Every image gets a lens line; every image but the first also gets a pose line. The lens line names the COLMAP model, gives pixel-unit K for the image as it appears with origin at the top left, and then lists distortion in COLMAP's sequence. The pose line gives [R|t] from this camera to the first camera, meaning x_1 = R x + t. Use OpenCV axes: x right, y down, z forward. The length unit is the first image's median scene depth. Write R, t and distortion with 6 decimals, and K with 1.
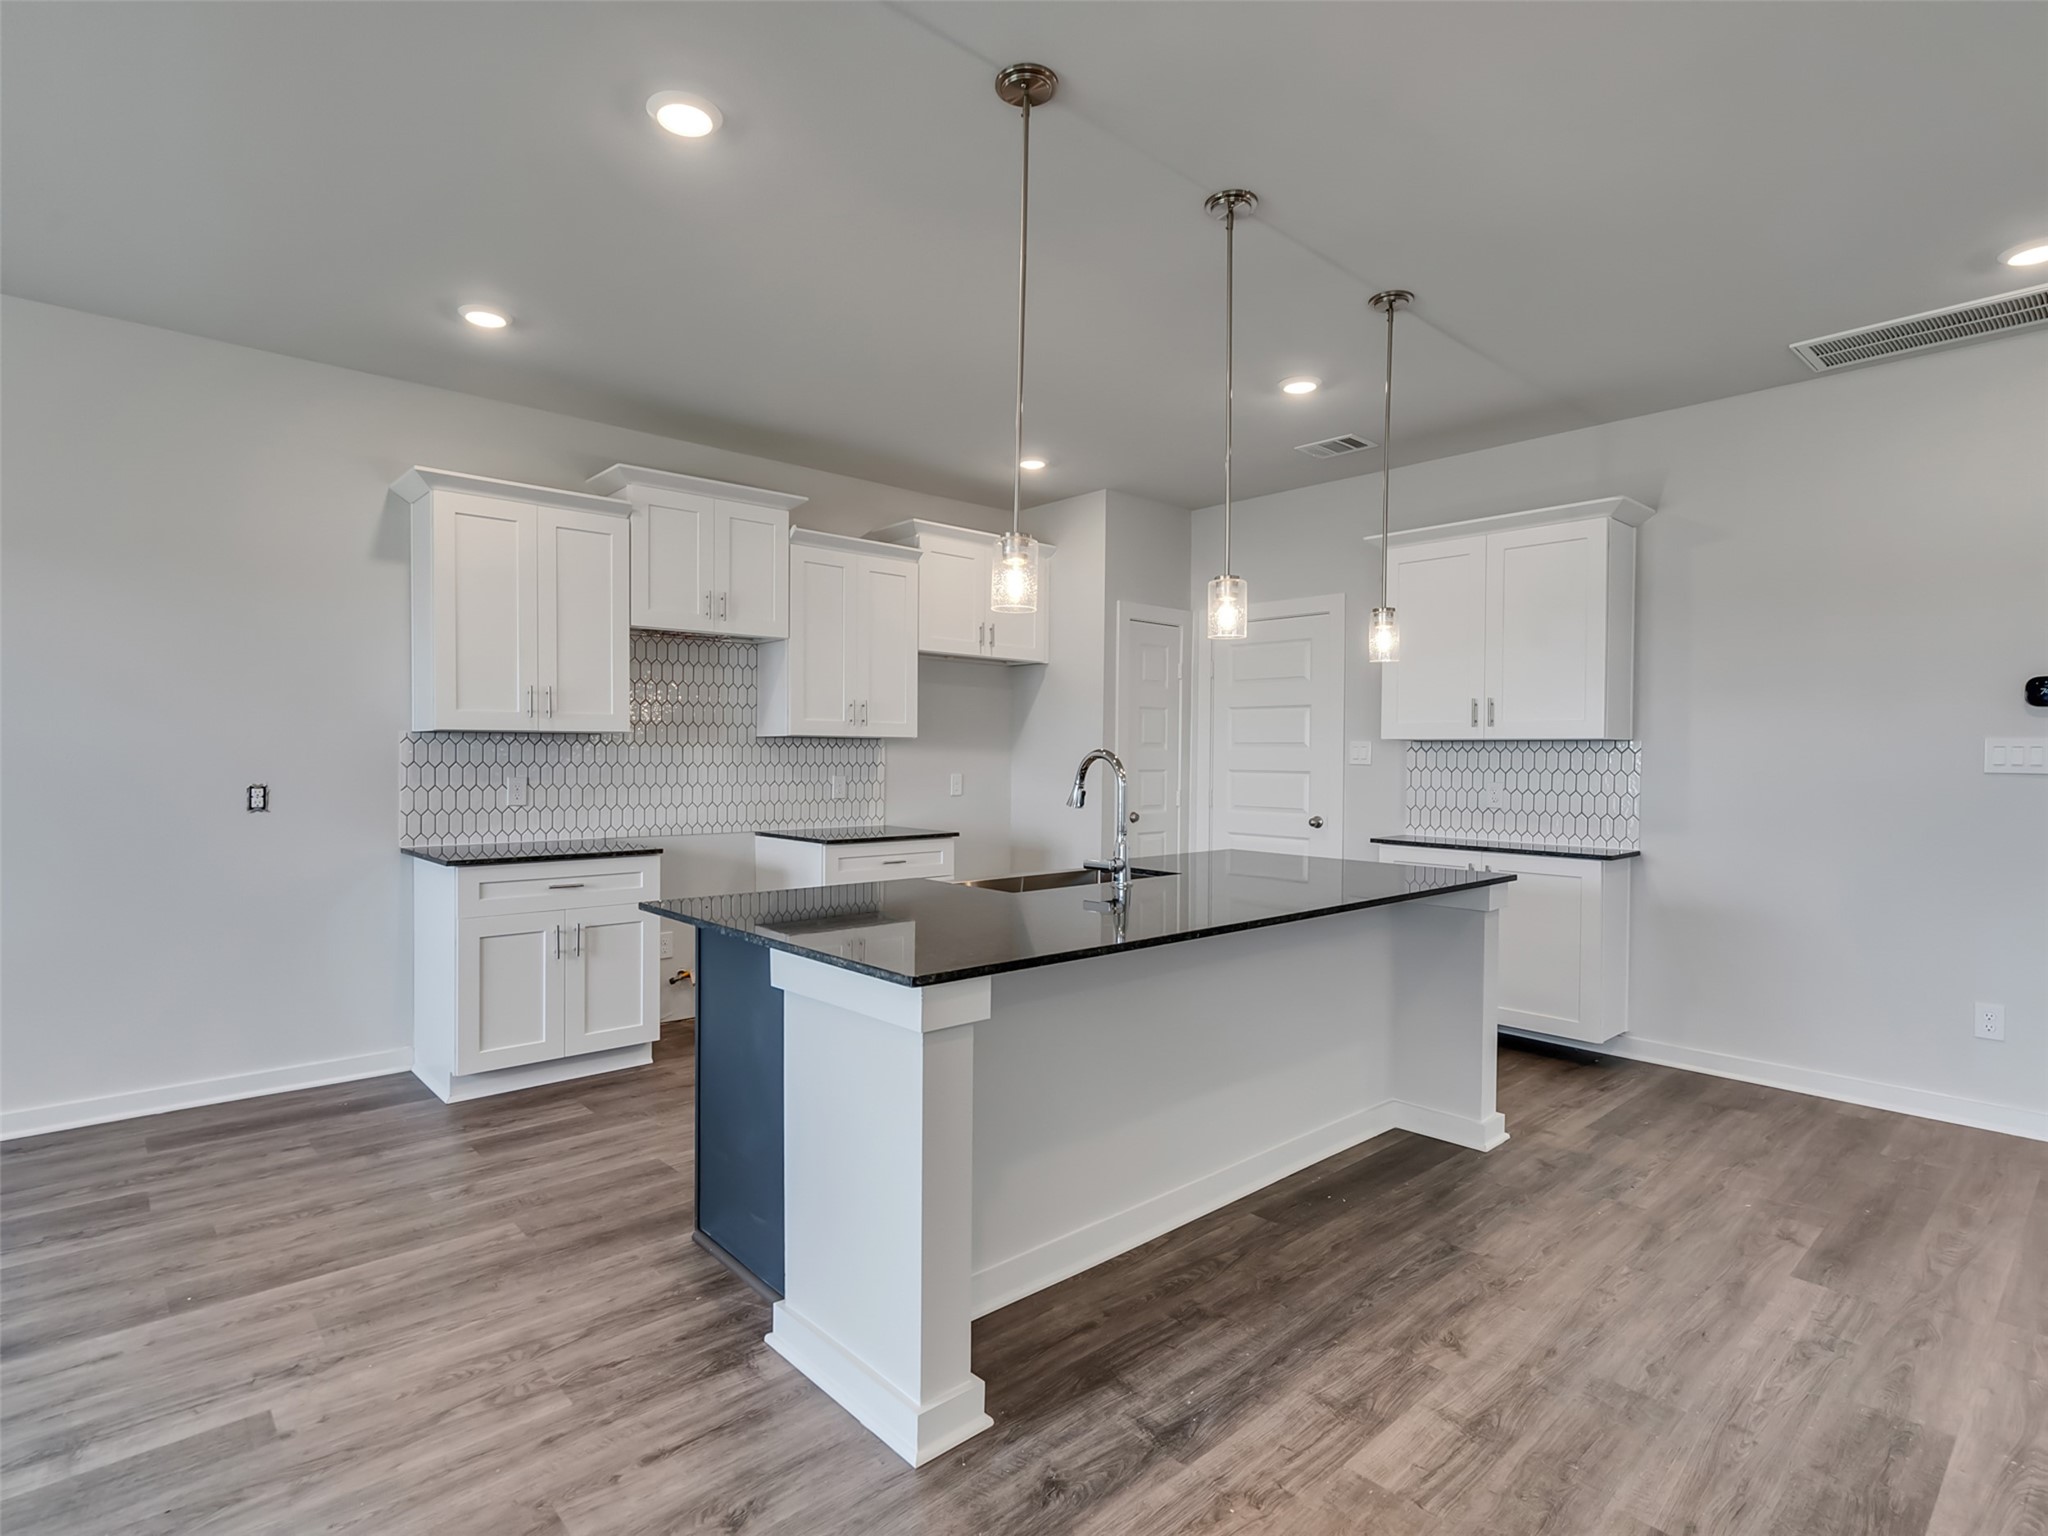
lens RADIAL K [[1045.7, 0, 1004.1], [0, 1045.7, 772.6], [0, 0, 1]] dist [-0.005544, 0.003481]
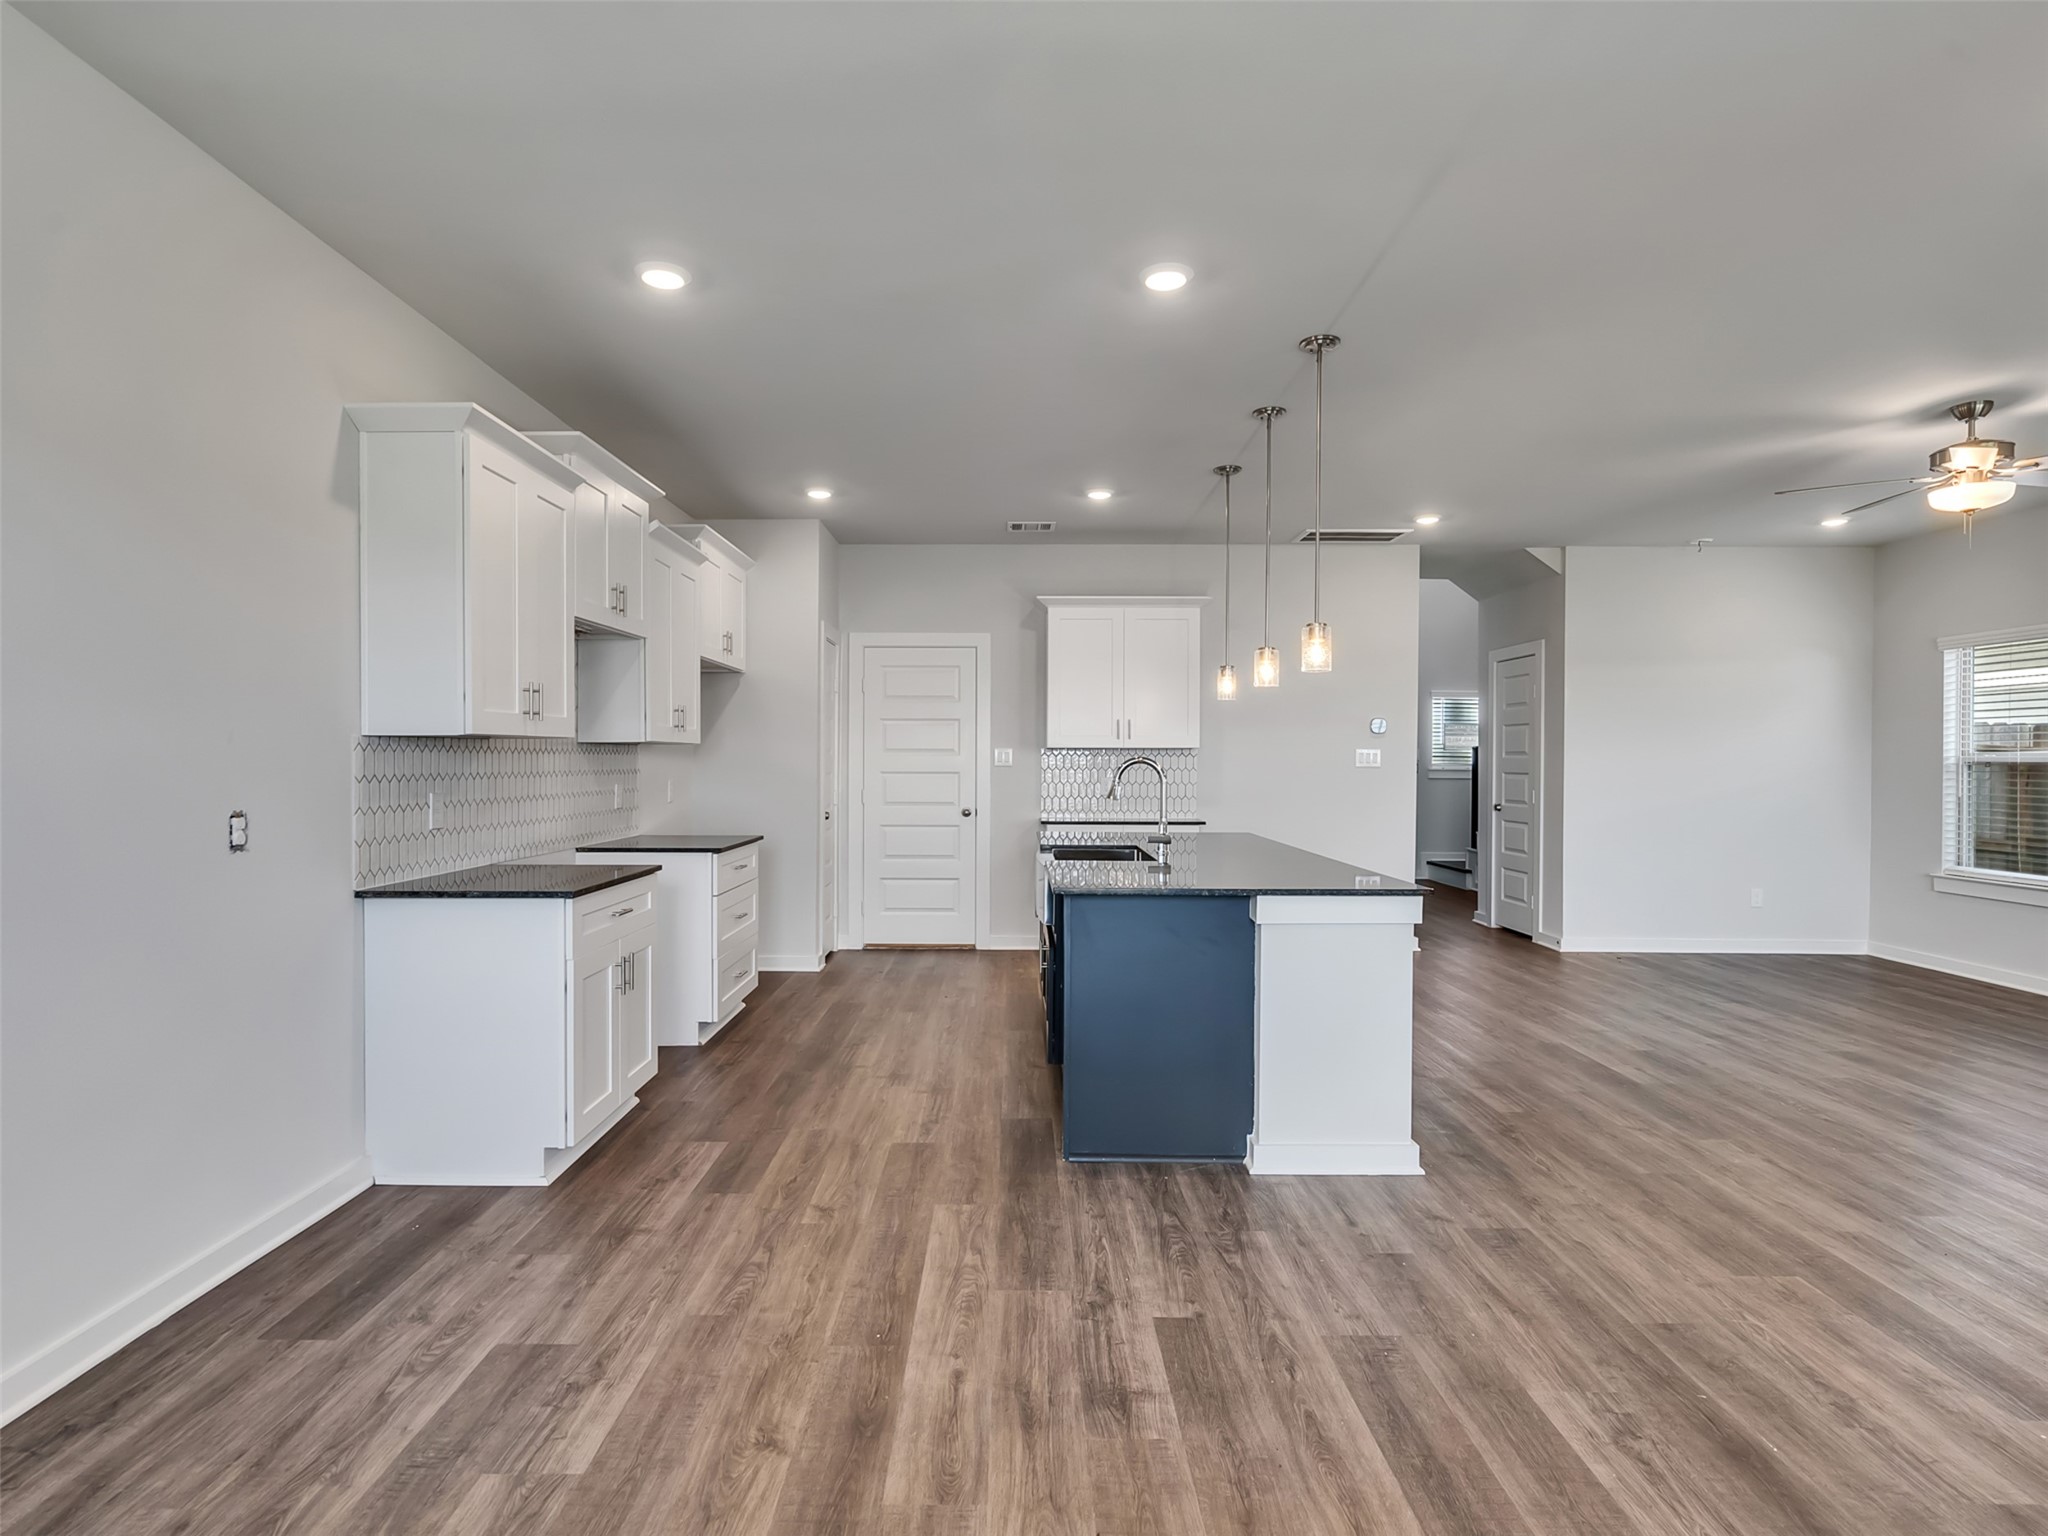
lens RADIAL K [[1045.7, 0, 1007.2], [0, 1045.7, 764.7], [0, 0, 1]] dist [-0.005544, 0.003481]
pose [[0.672504, -0.009212, 0.740036, -1.017487], [0.015625, 0.999876, -0.001752, -0.011793], [-0.739928, 0.012741, 0.672565, 0.188964]]
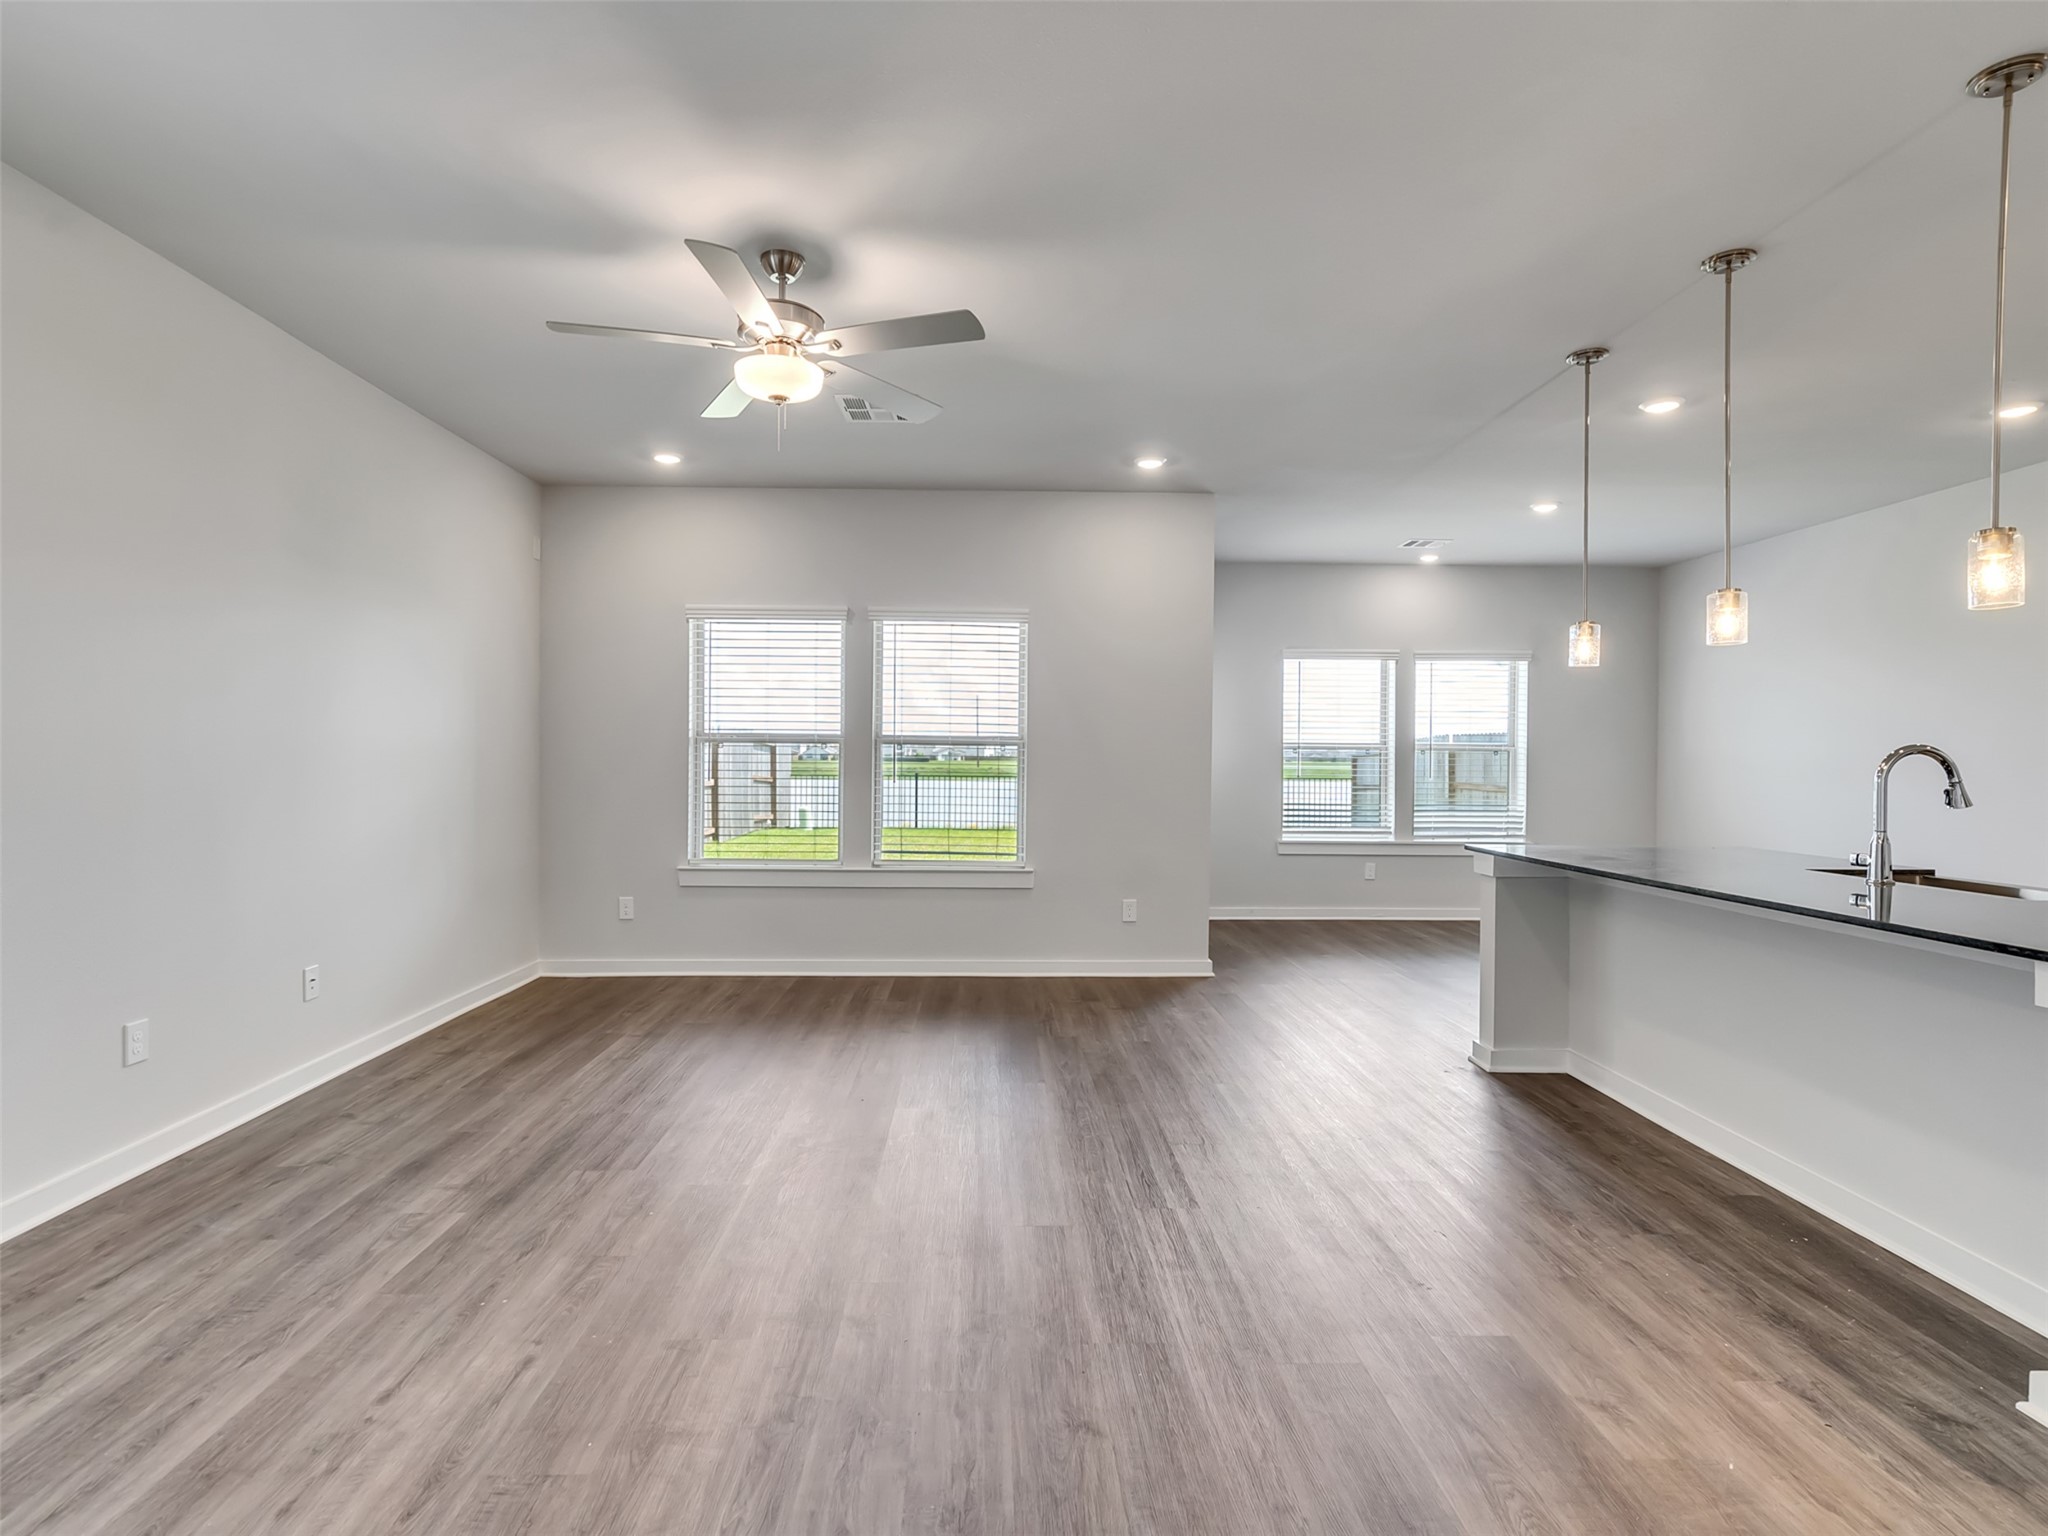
lens RADIAL K [[1045.7, 0, 1006.2], [0, 1045.7, 768.6], [0, 0, 1]] dist [-0.005544, 0.003481]
pose [[-0.651196, -0.004756, -0.758895, 1.305810], [-0.027001, 0.999492, 0.016905, 0.005752], [0.758429, 0.031499, -0.650994, 0.952672]]
